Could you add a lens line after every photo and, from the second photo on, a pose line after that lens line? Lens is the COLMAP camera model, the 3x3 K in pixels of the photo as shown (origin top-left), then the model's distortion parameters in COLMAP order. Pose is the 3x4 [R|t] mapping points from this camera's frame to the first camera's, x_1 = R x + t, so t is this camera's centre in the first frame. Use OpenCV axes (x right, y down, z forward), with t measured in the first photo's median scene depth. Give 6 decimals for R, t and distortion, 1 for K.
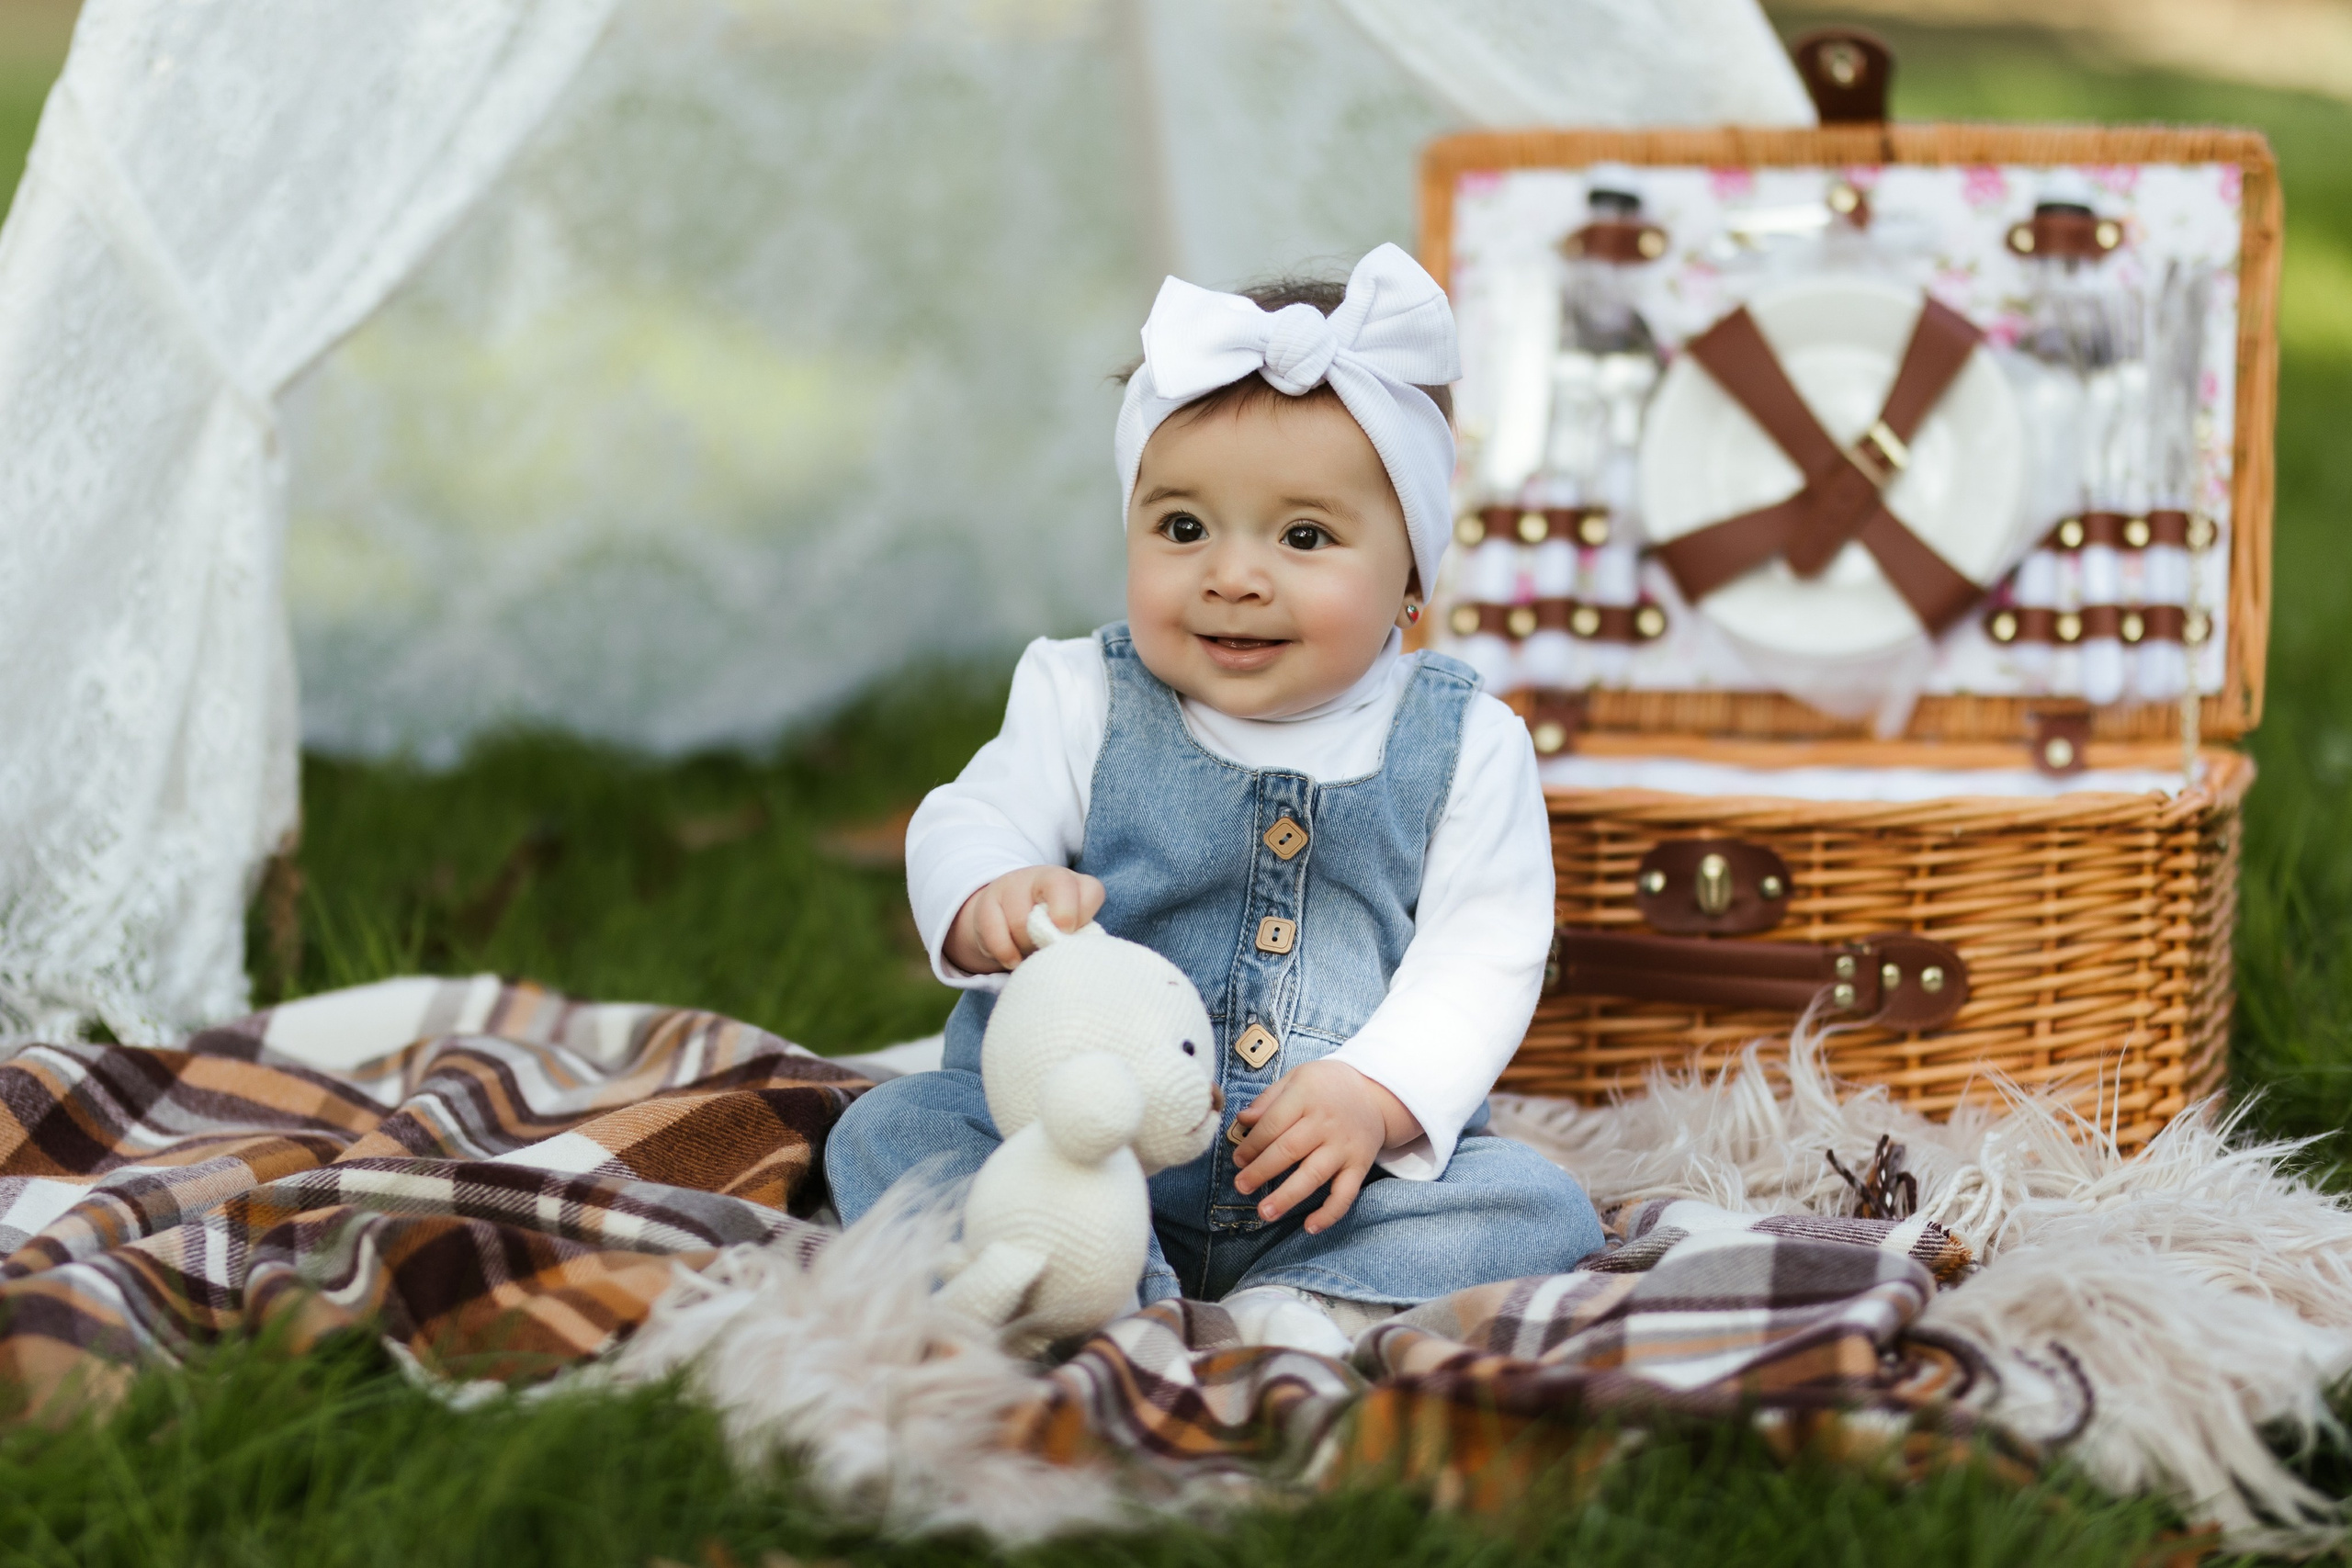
lens RADIAL K [[6890.4, 0, 1186.0], [0, 6890.4, 888.6], [0, 0, 1]] dist [-0.065309, 0.000000]
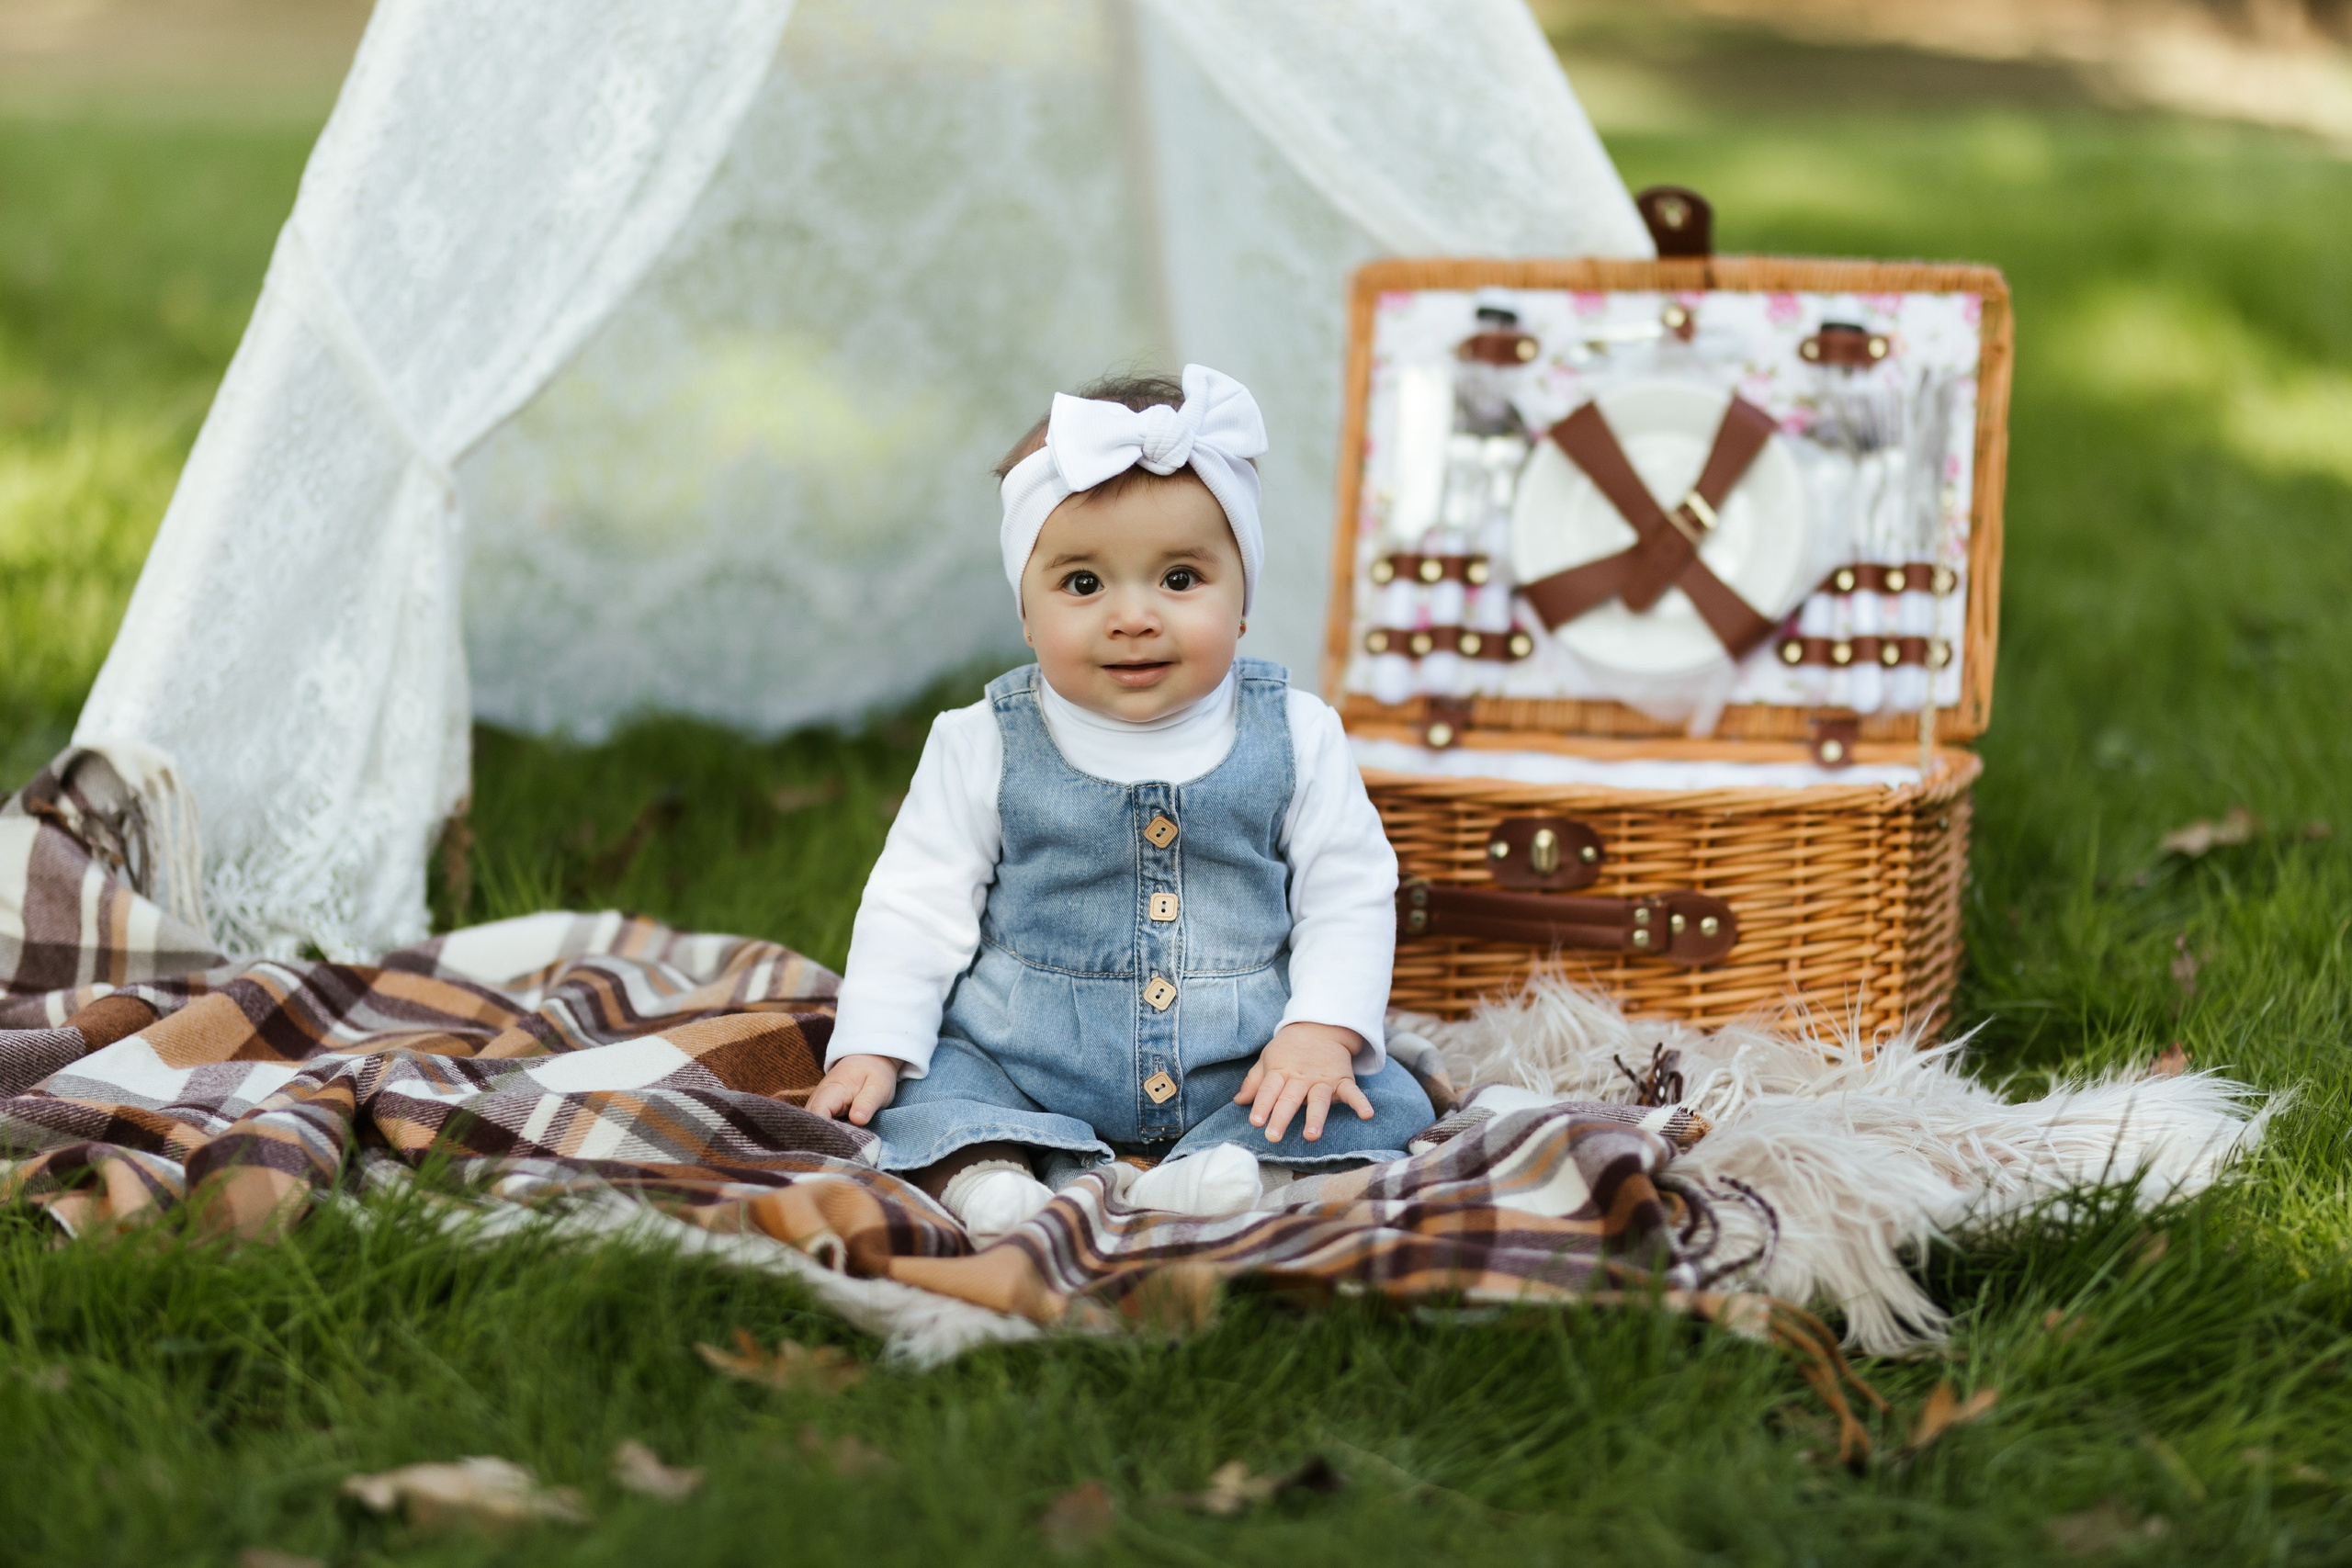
lens RADIAL K [[6398.0, 0, 1272.6], [0, 6398.0, 861.3], [0, 0, 1]] dist [-0.070502, 0.000000]
pose [[0.999841, 0.009815, -0.014865, 0.040132], [-0.009705, 0.999925, 0.007498, -0.006929], [0.014937, -0.007353, 0.999861, -0.200489]]
